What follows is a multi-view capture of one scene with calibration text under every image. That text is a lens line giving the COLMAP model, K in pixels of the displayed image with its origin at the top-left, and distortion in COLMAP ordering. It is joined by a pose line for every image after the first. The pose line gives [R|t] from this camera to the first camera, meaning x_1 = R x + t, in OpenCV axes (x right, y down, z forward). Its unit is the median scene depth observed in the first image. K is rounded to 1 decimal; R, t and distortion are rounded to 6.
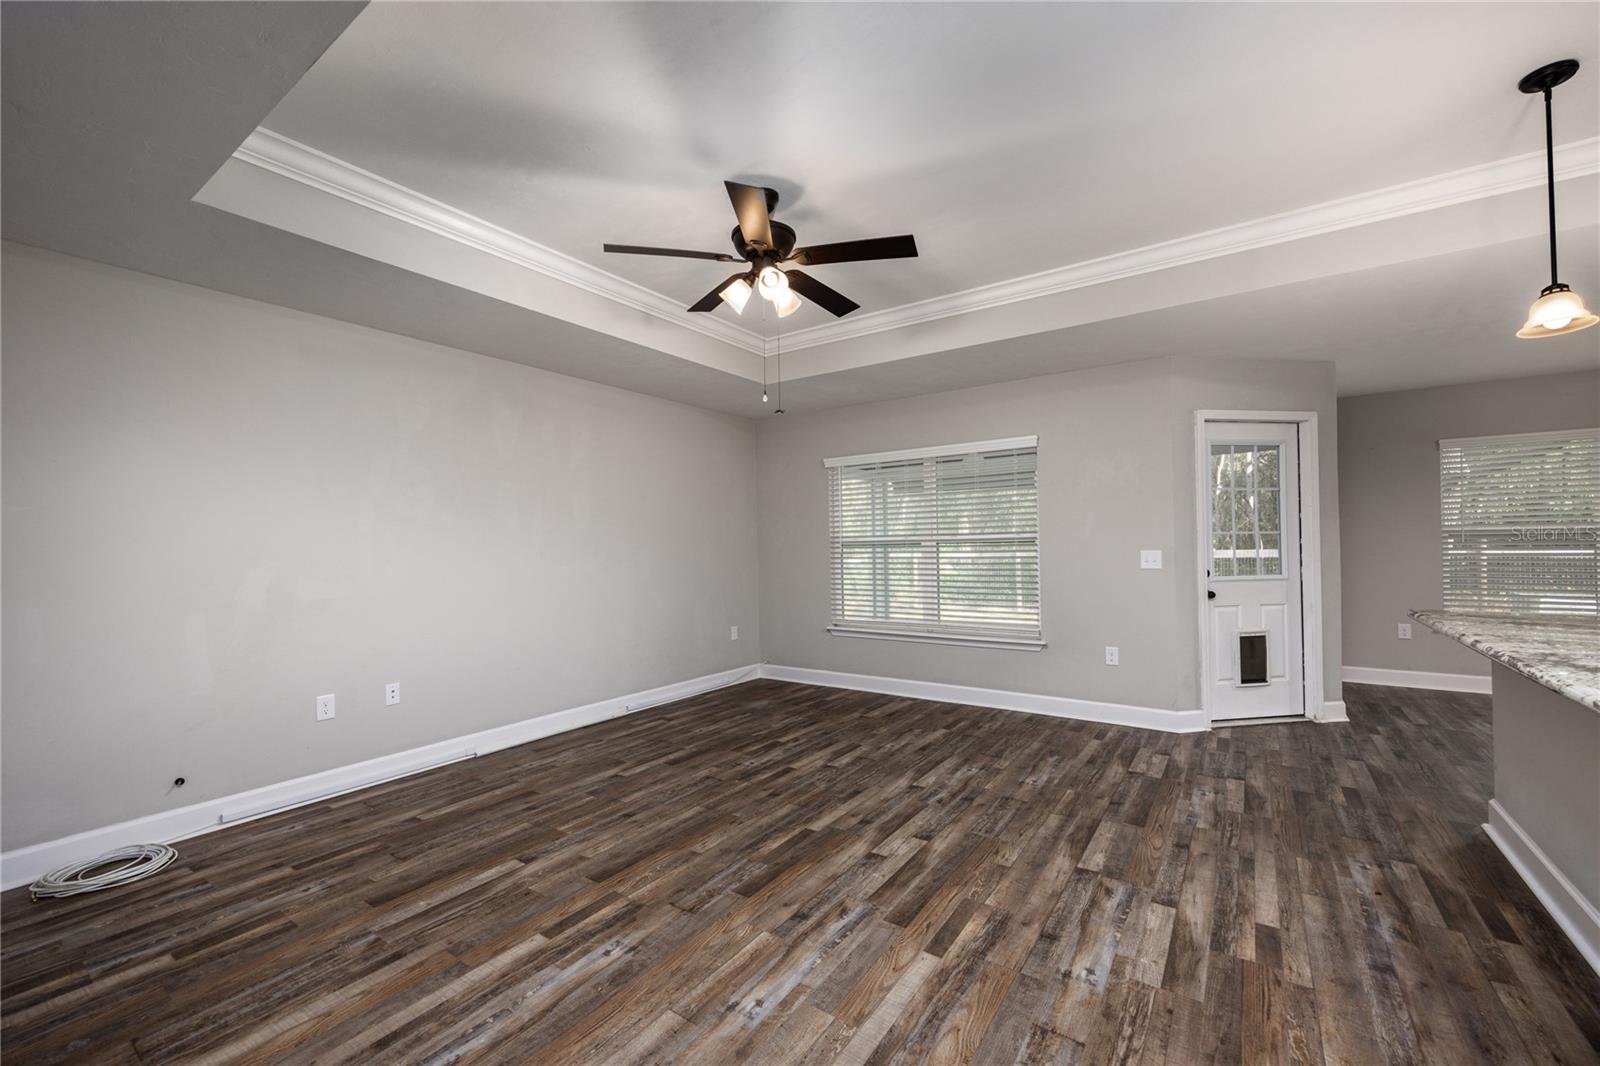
lens RADIAL K [[633.5, 0, 795.1], [0, 633.5, 545.5], [0, 0, 1]] dist [-0.000541, 0.000116]
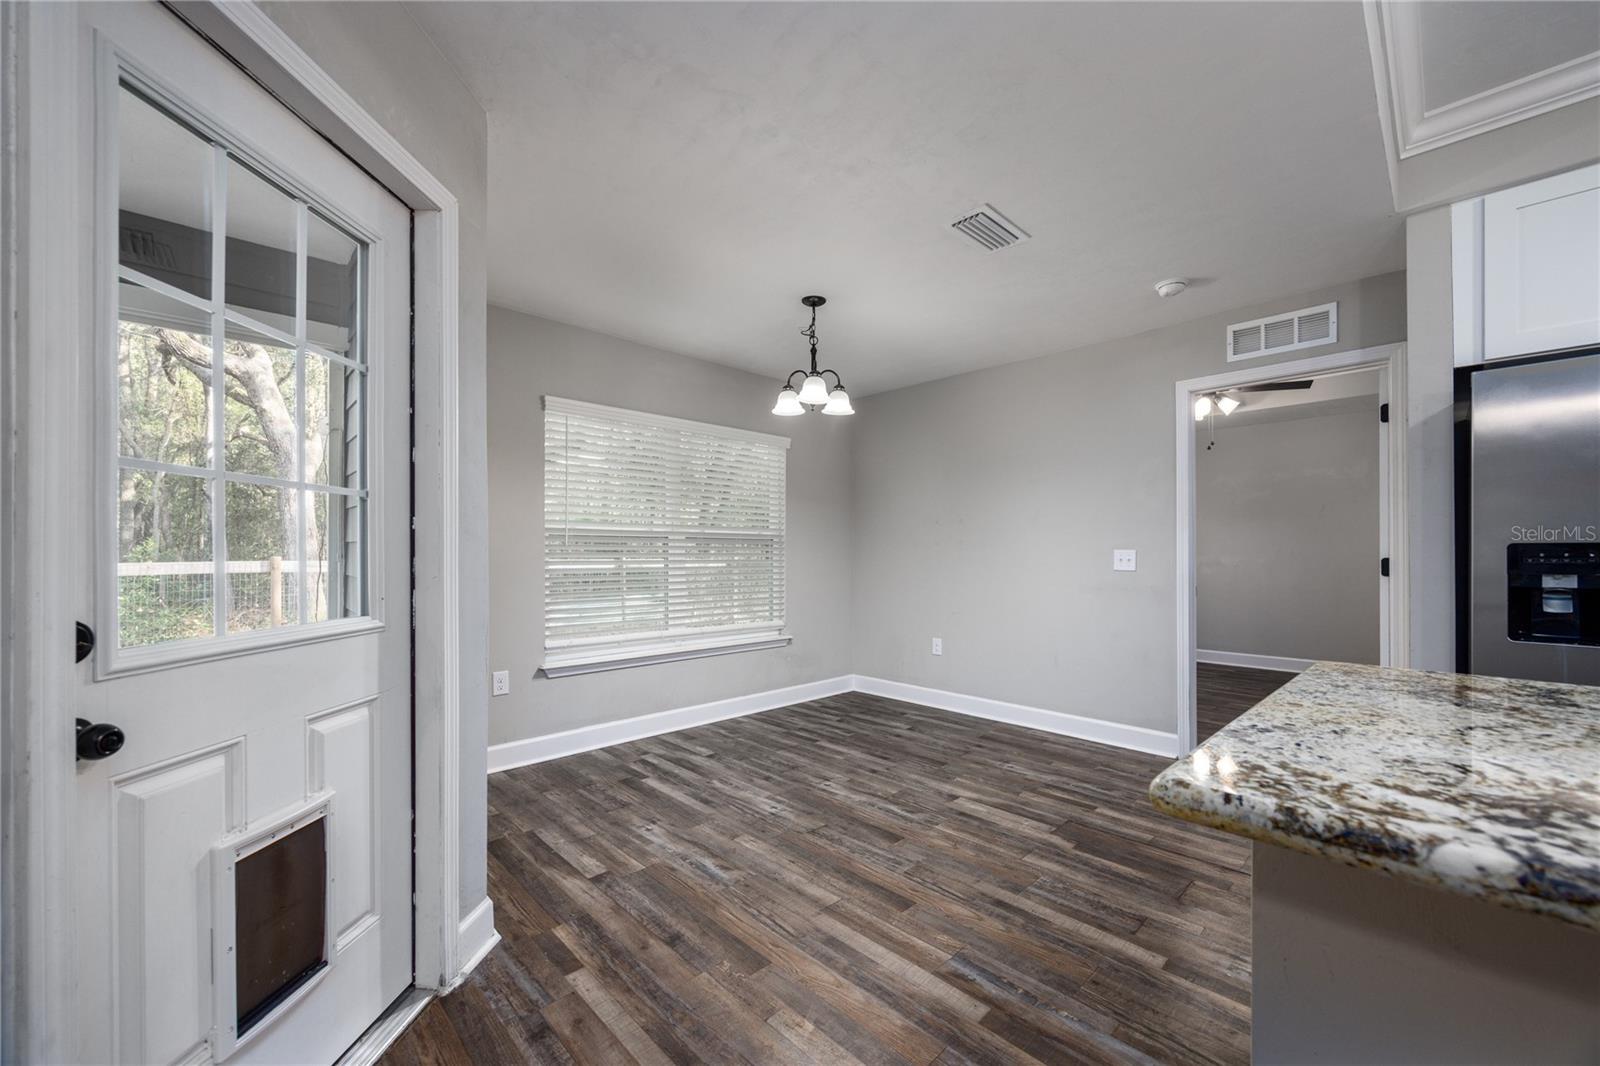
lens RADIAL K [[633.5, 0, 814.9], [0, 633.5, 548.2], [0, 0, 1]] dist [-0.000541, 0.000116]
pose [[0.170460, 0.028254, 0.984959, 0.733521], [-0.007359, 0.999597, -0.027401, 0.024861], [-0.985337, -0.002577, 0.170599, 1.108160]]
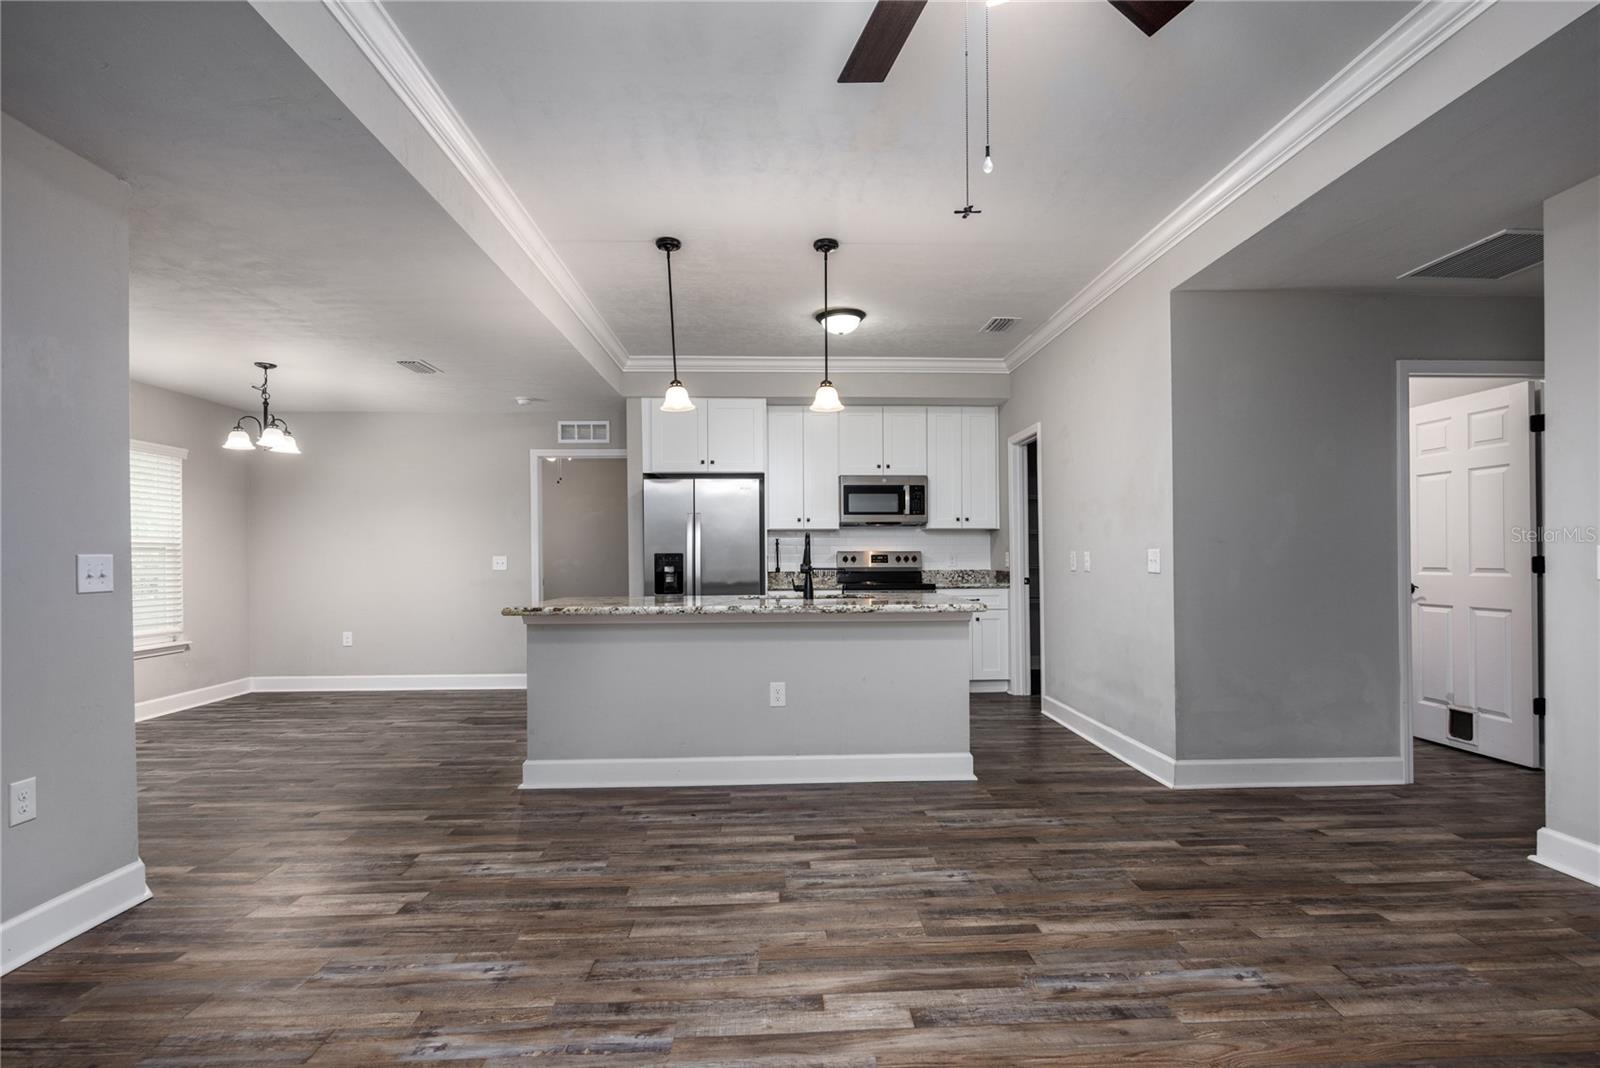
lens RADIAL K [[772.3, 0, 812.0], [0, 772.3, 558.0], [0, 0, 1]] dist [-0.015225, 0.003992]
pose [[-0.616147, 0.019807, 0.787382, -0.379455], [0.016755, 0.999787, -0.012040, 0.039124], [-0.787453, 0.005774, -0.616348, 1.420134]]
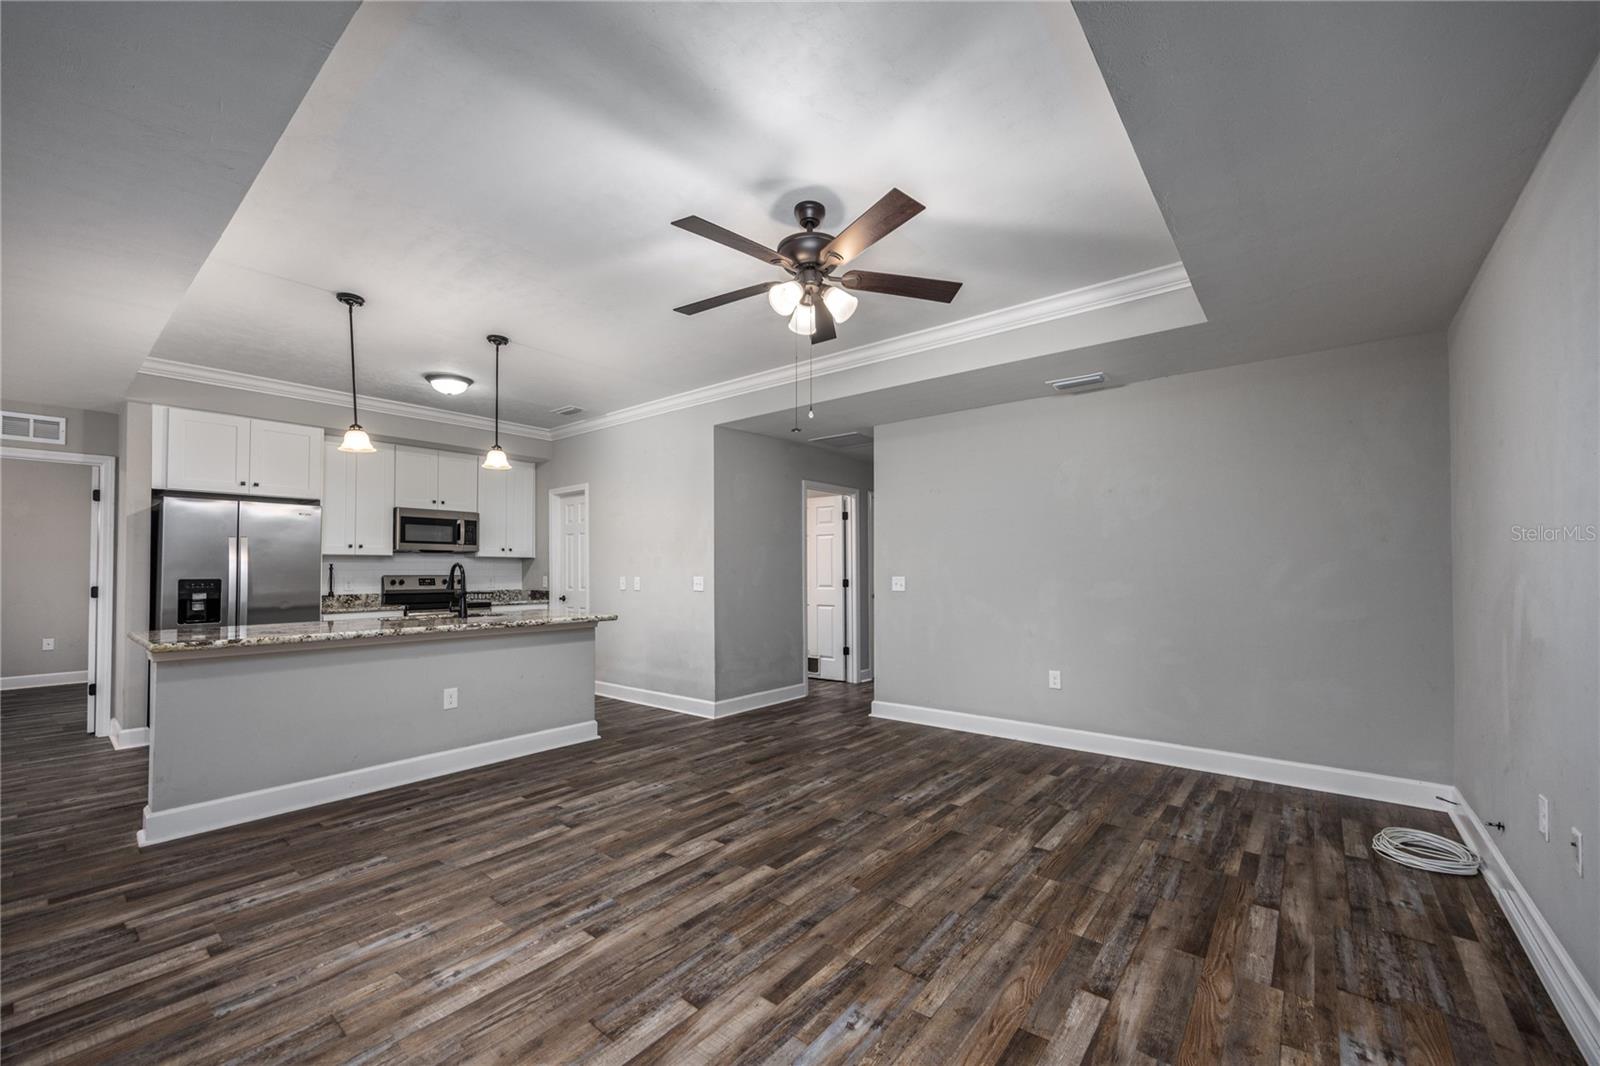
lens RADIAL K [[633.5, 0, 813.7], [0, 633.5, 556.5], [0, 0, 1]] dist [-0.000541, 0.000116]
pose [[-0.998390, 0.023225, 0.051756, -0.098072], [0.022012, 0.999473, -0.023872, 0.008563], [-0.052283, -0.022694, -0.998374, 1.964007]]
